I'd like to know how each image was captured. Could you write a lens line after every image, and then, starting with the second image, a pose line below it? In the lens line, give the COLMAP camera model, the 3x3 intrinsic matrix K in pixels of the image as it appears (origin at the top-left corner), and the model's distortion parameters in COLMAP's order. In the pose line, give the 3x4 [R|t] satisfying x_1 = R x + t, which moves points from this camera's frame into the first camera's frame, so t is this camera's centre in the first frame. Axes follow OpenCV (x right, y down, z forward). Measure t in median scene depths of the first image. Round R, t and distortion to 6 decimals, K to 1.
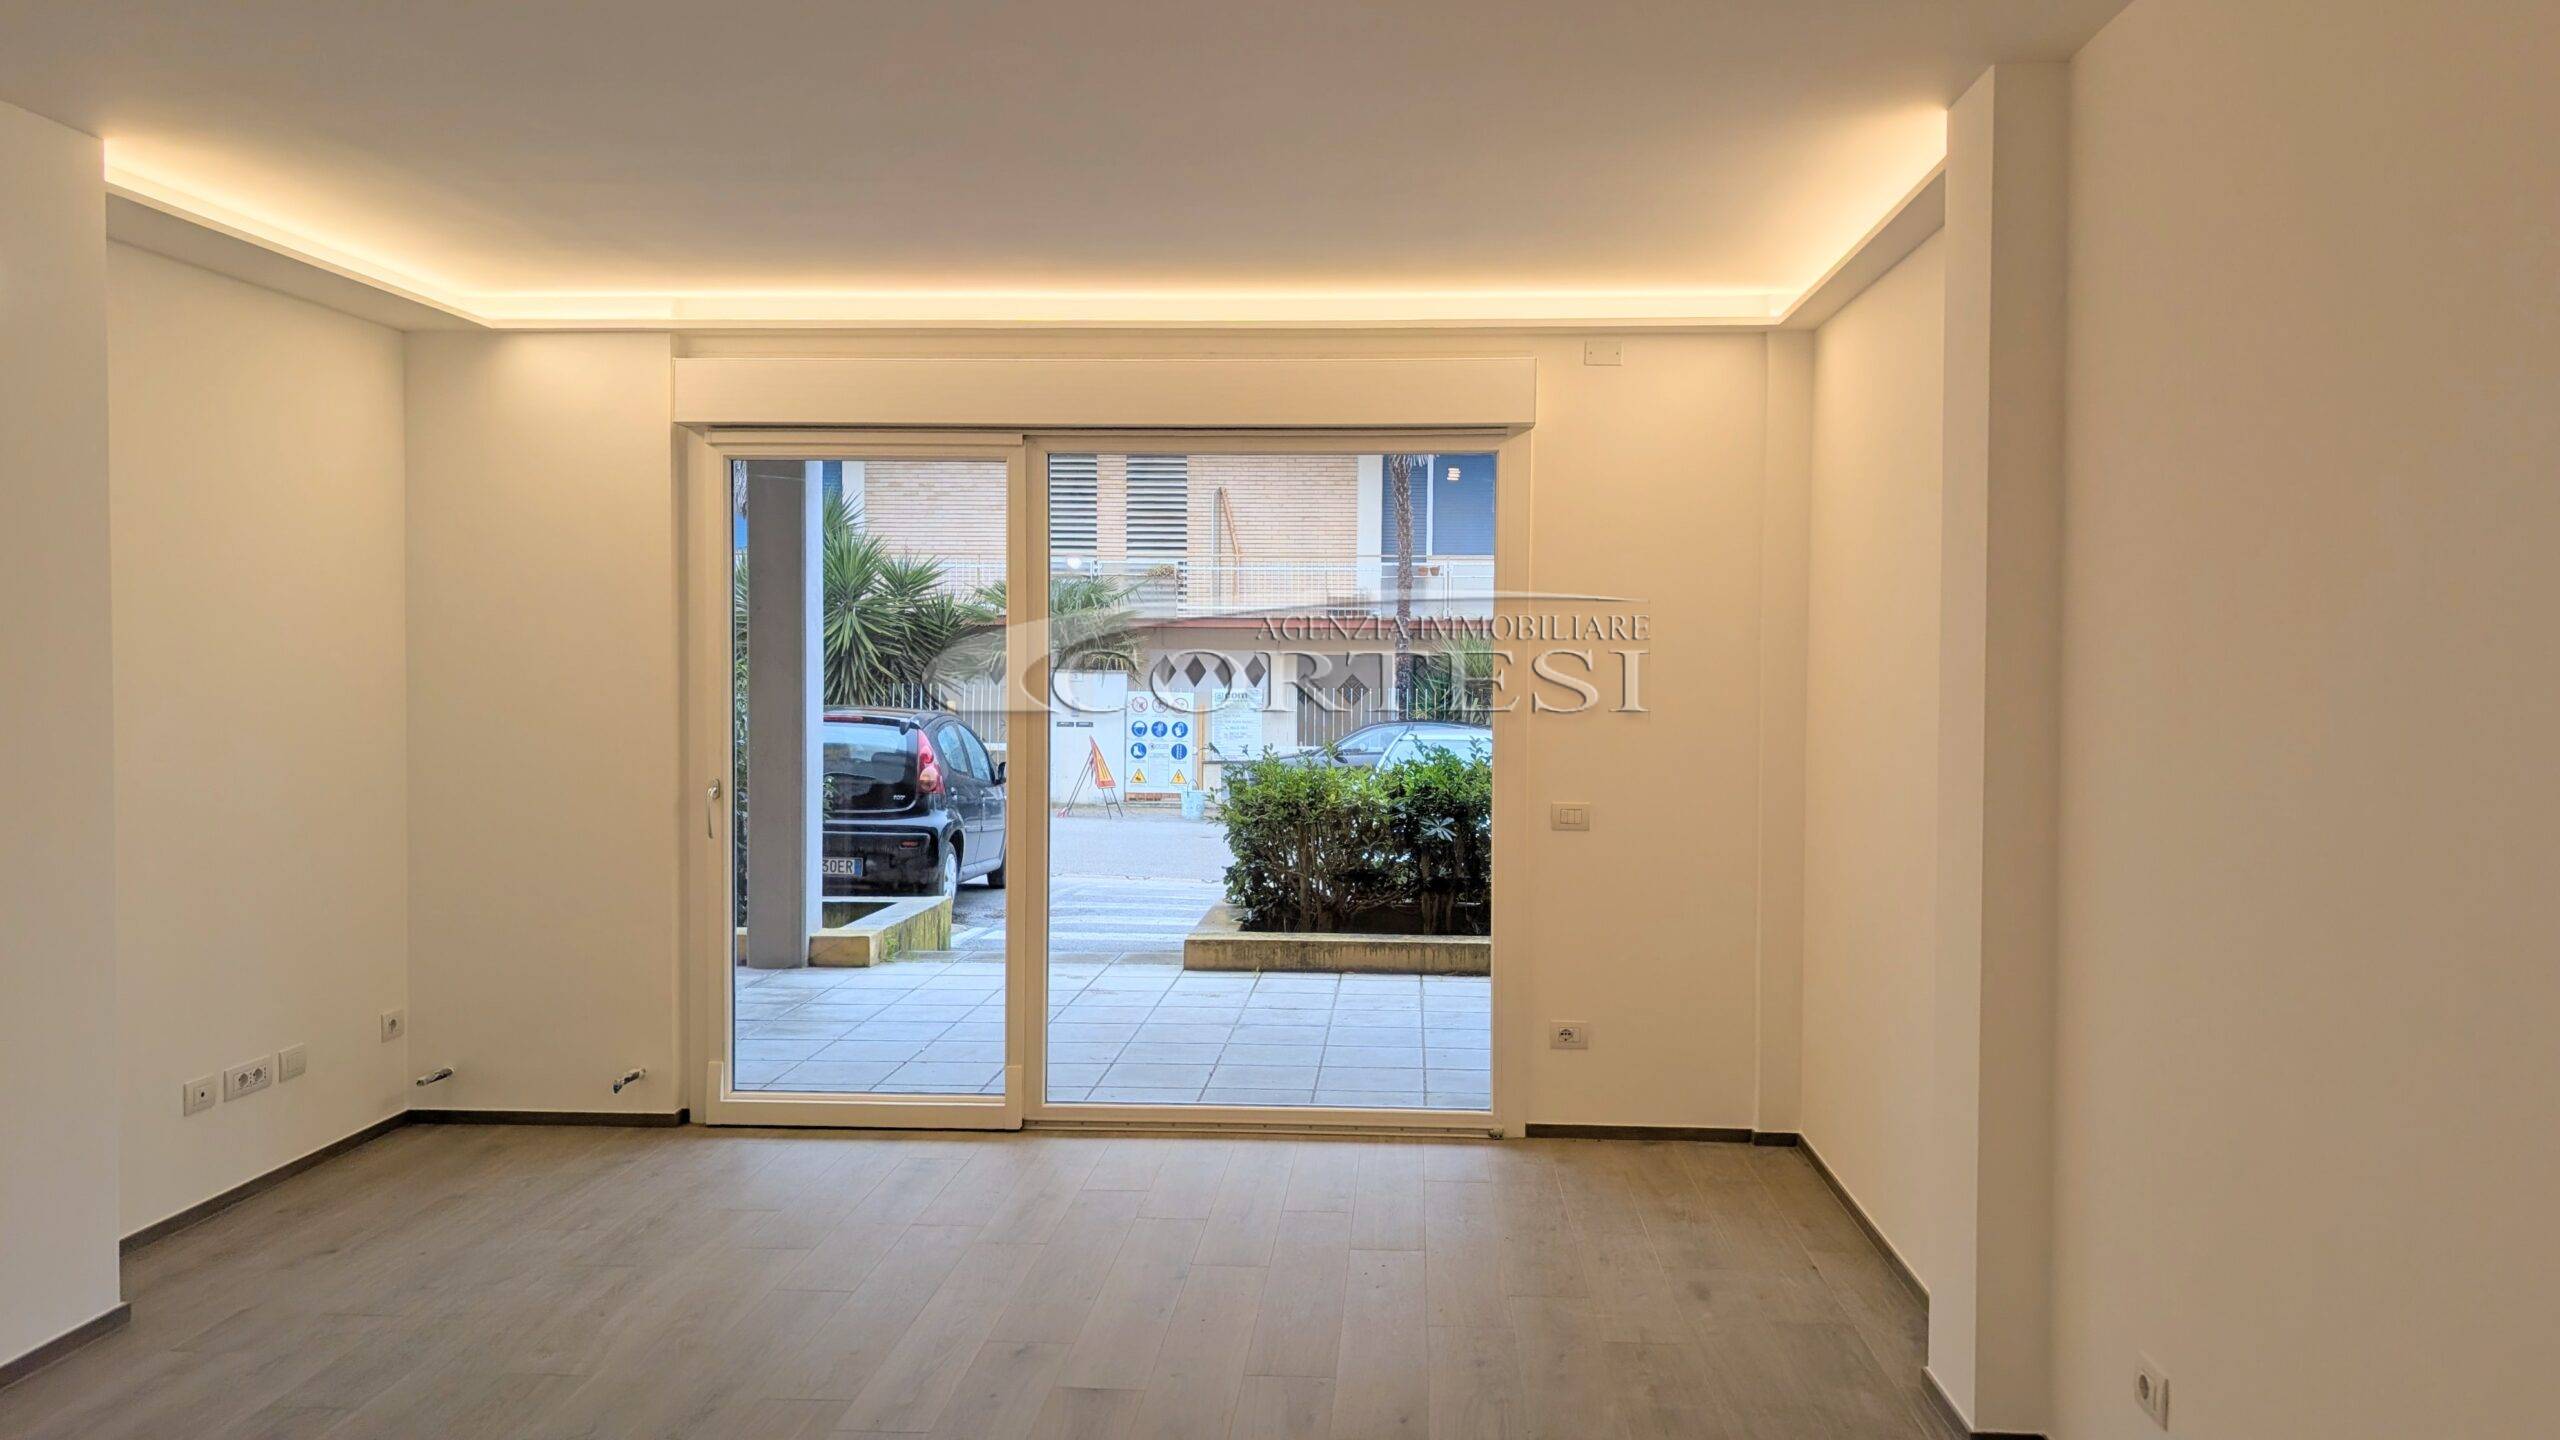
lens RADIAL K [[1875.0, 0, 1319.4], [0, 1875.0, 697.3], [0, 0, 1]] dist [0.033195, -0.031383]
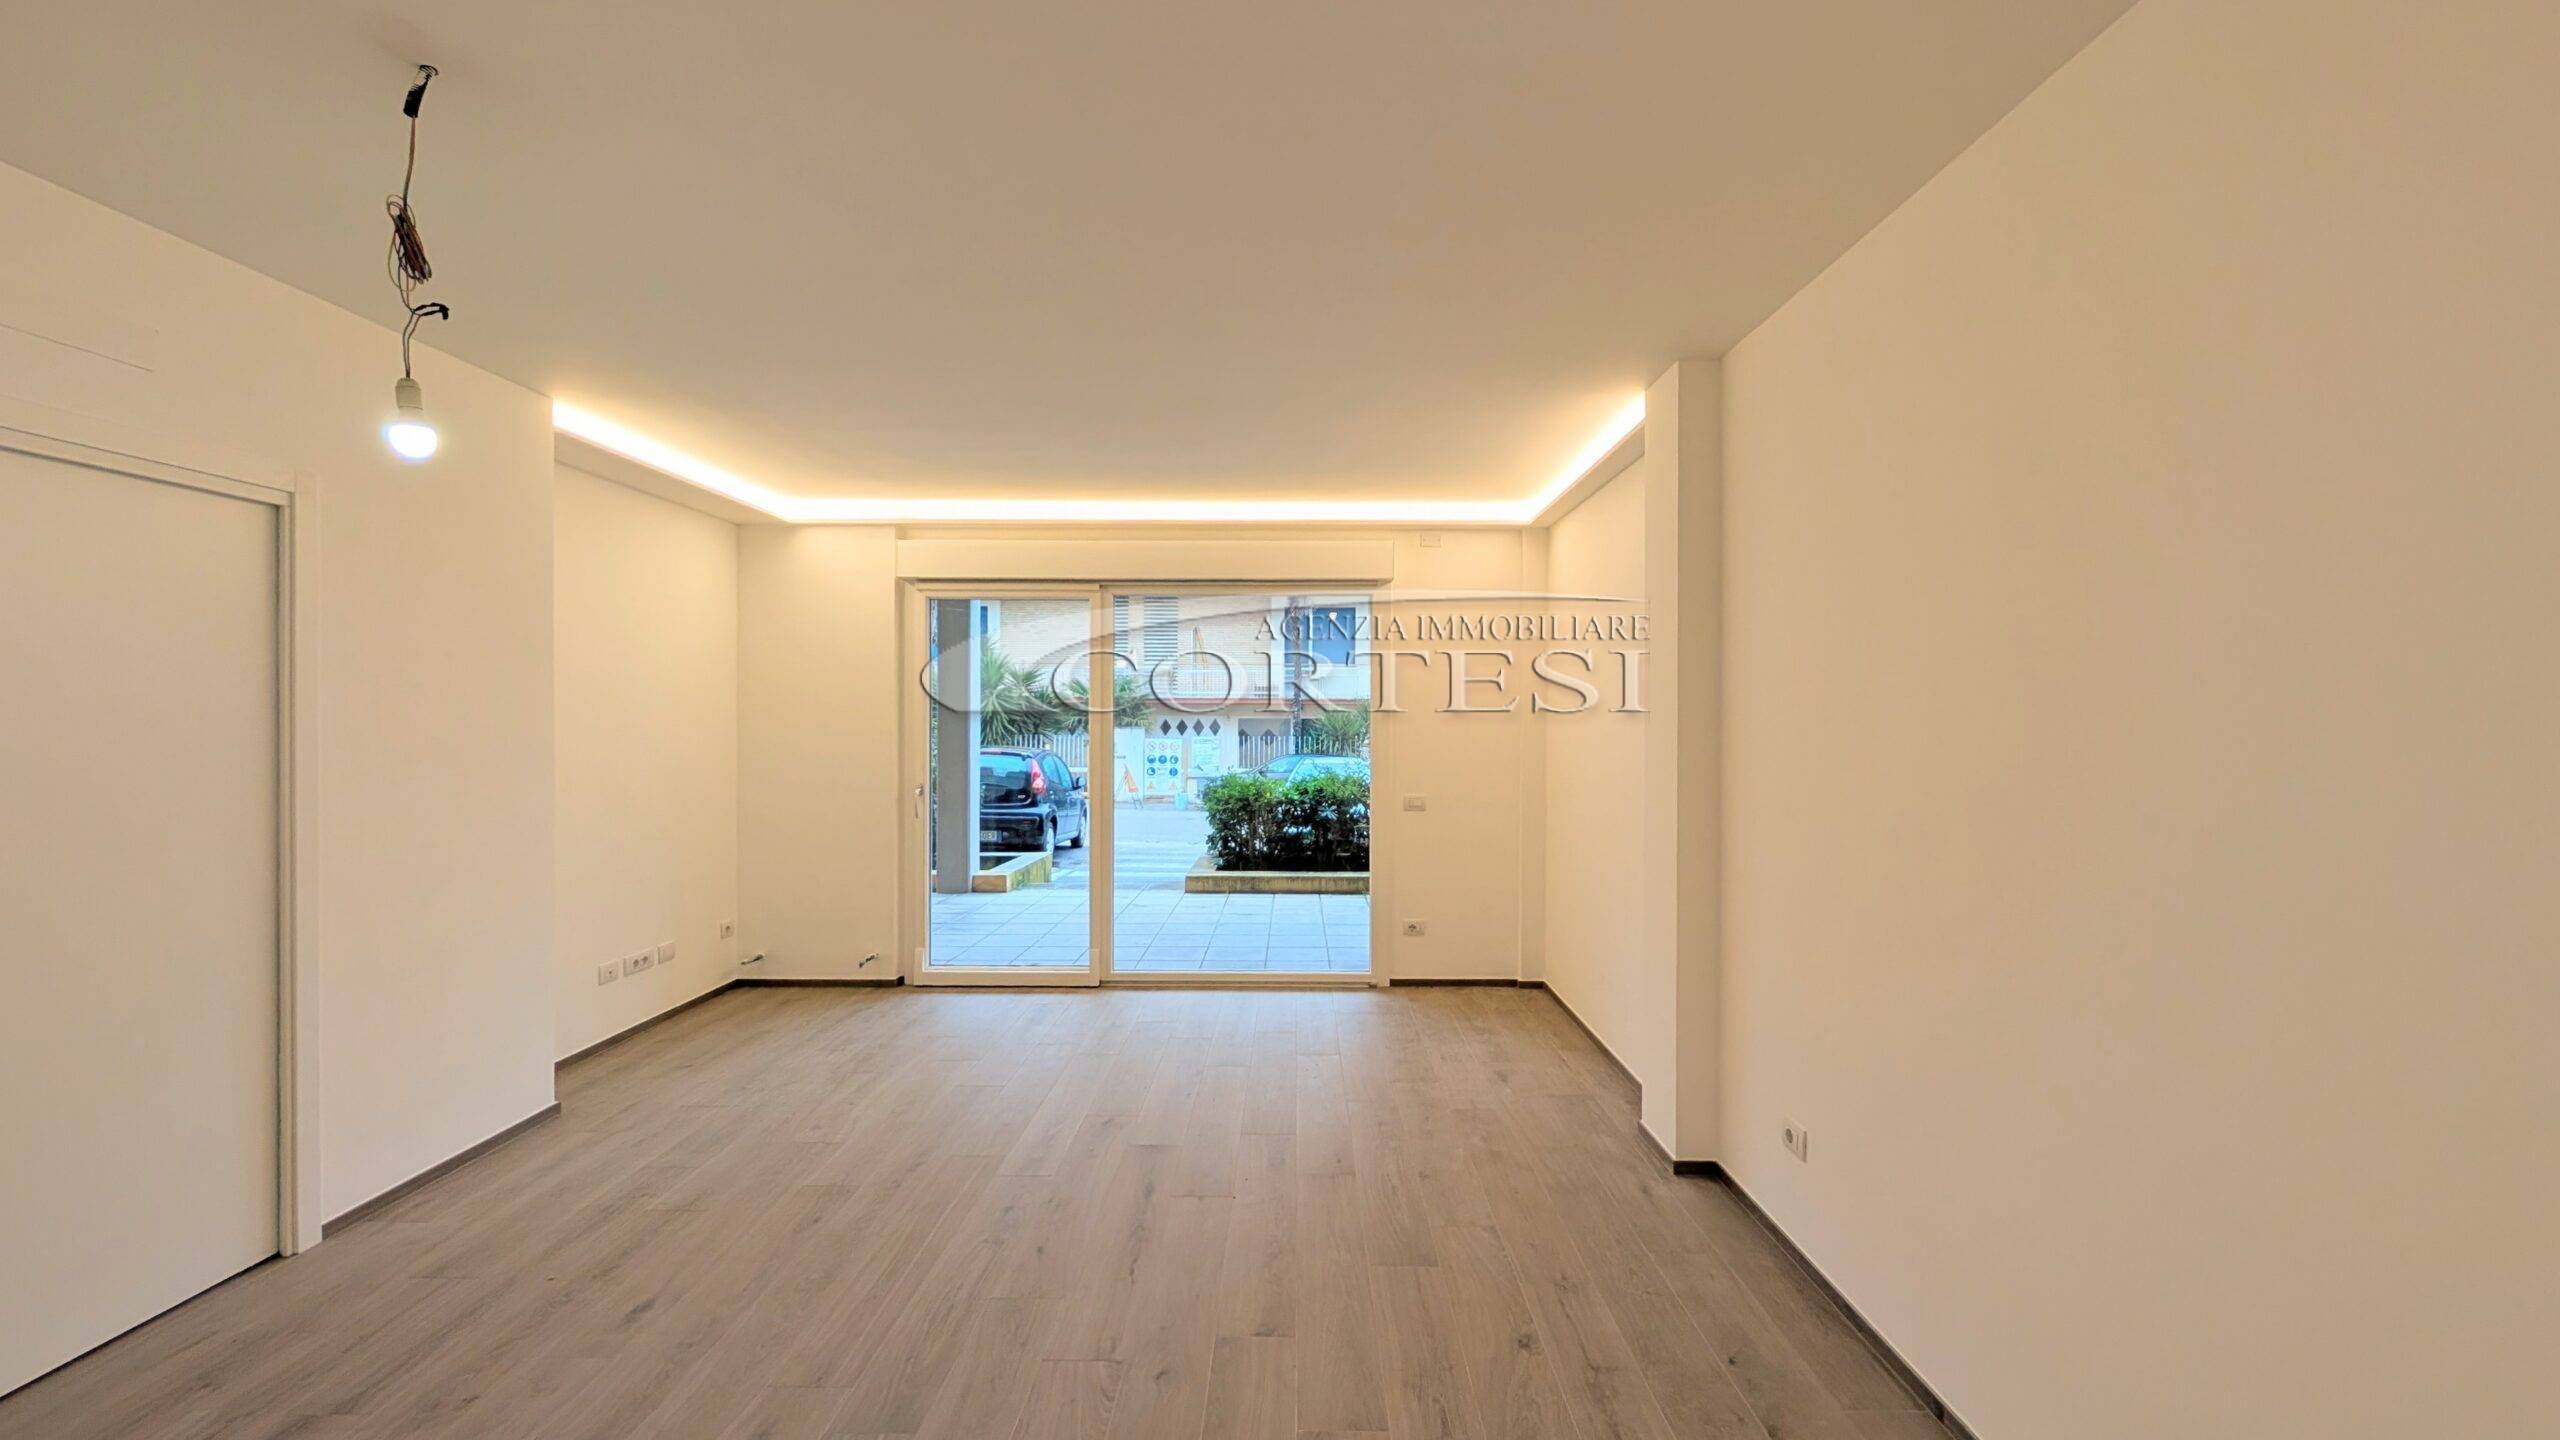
lens RADIAL K [[1010.6, 0, 1294.3], [0, 1010.6, 722.1], [0, 0, 1]] dist [0.000476, -0.000226]
pose [[0.998837, -0.002708, 0.048149, -0.023274], [0.003723, 0.999772, -0.021013, 0.007563], [-0.048081, 0.021168, 0.998619, 0.059847]]
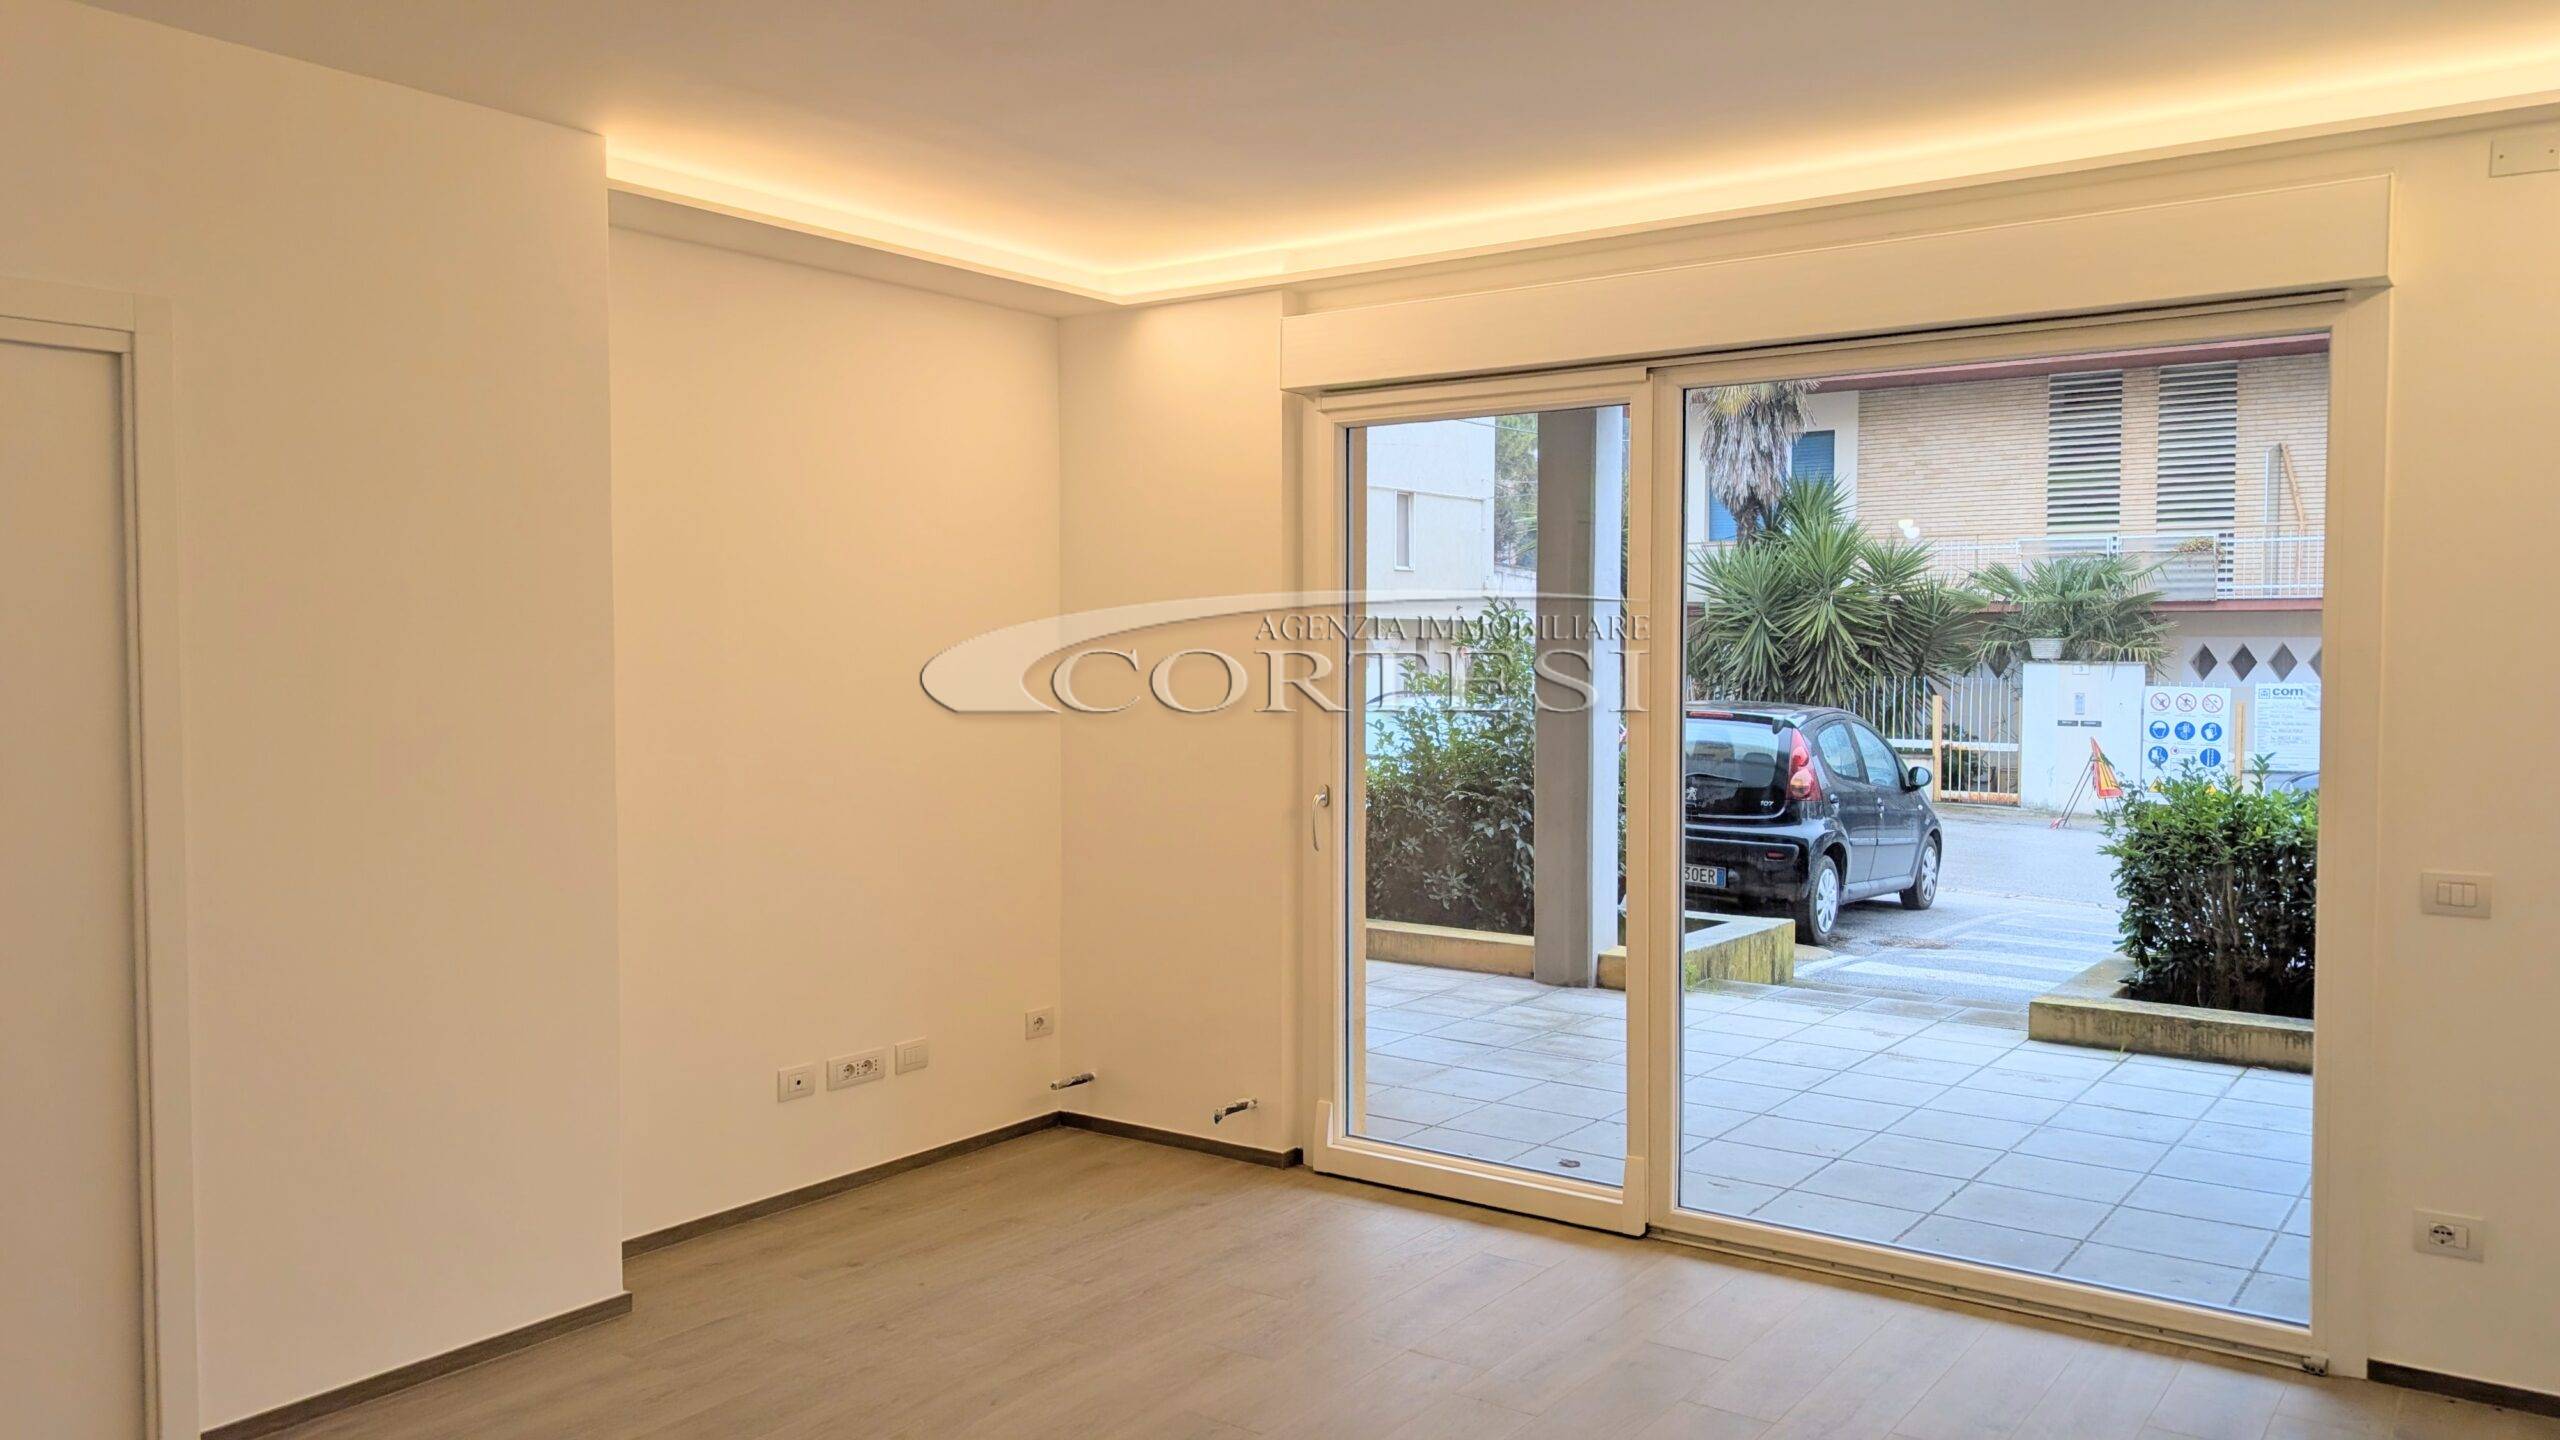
lens RADIAL K [[1875.0, 0, 1284.4], [0, 1875.0, 707.4], [0, 0, 1]] dist [0.033195, -0.031383]
pose [[0.842595, 0.012826, -0.538395, 0.143122], [-0.007474, 0.999899, 0.012124, -0.004321], [0.538496, -0.006192, 0.842605, 0.246022]]
